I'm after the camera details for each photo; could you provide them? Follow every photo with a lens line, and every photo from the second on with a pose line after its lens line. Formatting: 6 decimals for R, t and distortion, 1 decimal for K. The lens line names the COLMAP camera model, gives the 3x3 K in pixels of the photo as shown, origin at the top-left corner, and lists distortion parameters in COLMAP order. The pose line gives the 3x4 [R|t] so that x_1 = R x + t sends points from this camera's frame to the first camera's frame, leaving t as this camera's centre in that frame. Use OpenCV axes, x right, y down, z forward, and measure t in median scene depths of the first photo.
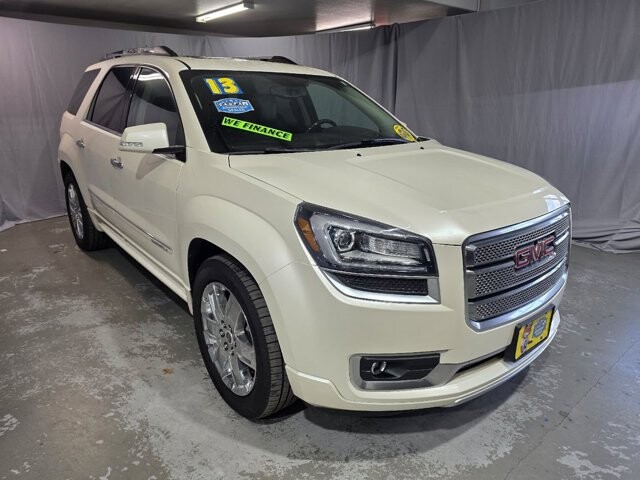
lens RADIAL K [[426.7, 0, 323.6], [0, 426.7, 237.4], [0, 0, 1]] dist [0.050642, -0.048110]
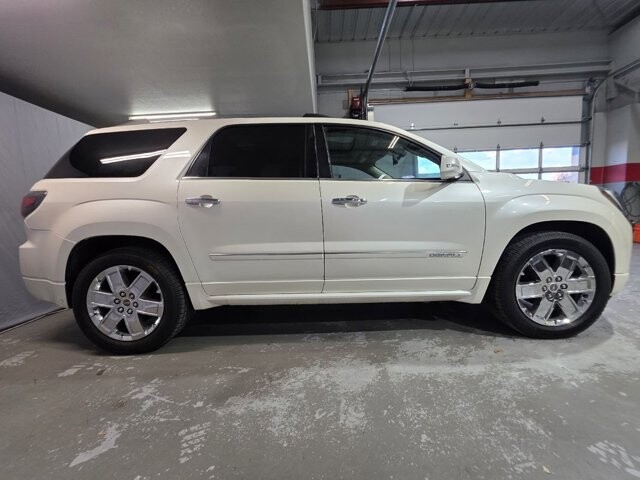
lens RADIAL K [[255.3, 0, 319.1], [0, 255.3, 241.8], [0, 0, 1]] dist [-0.002179, 0.001569]
pose [[0.653678, -0.110245, 0.748700, -1.265235], [0.276090, 0.955884, -0.100298, -0.048044], [-0.704613, 0.272271, 0.655278, 0.861885]]
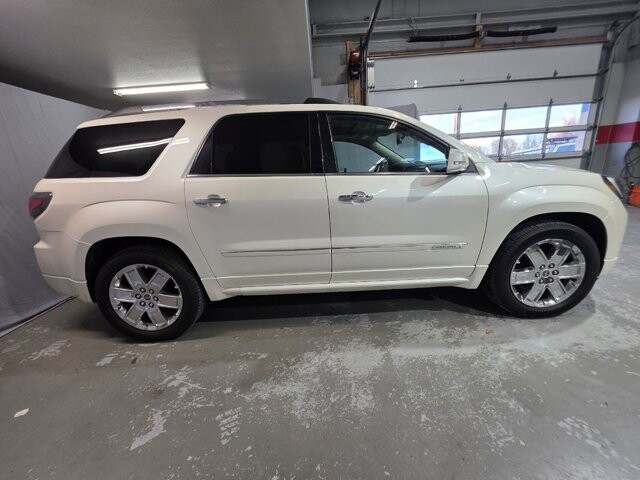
lens RADIAL K [[255.3, 0, 318.5], [0, 255.3, 241.9], [0, 0, 1]] dist [-0.002179, 0.001569]
pose [[0.642337, -0.244858, 0.726256, -1.288892], [0.300982, 0.952055, 0.054782, -0.166709], [-0.704849, 0.183402, 0.685238, 0.838355]]
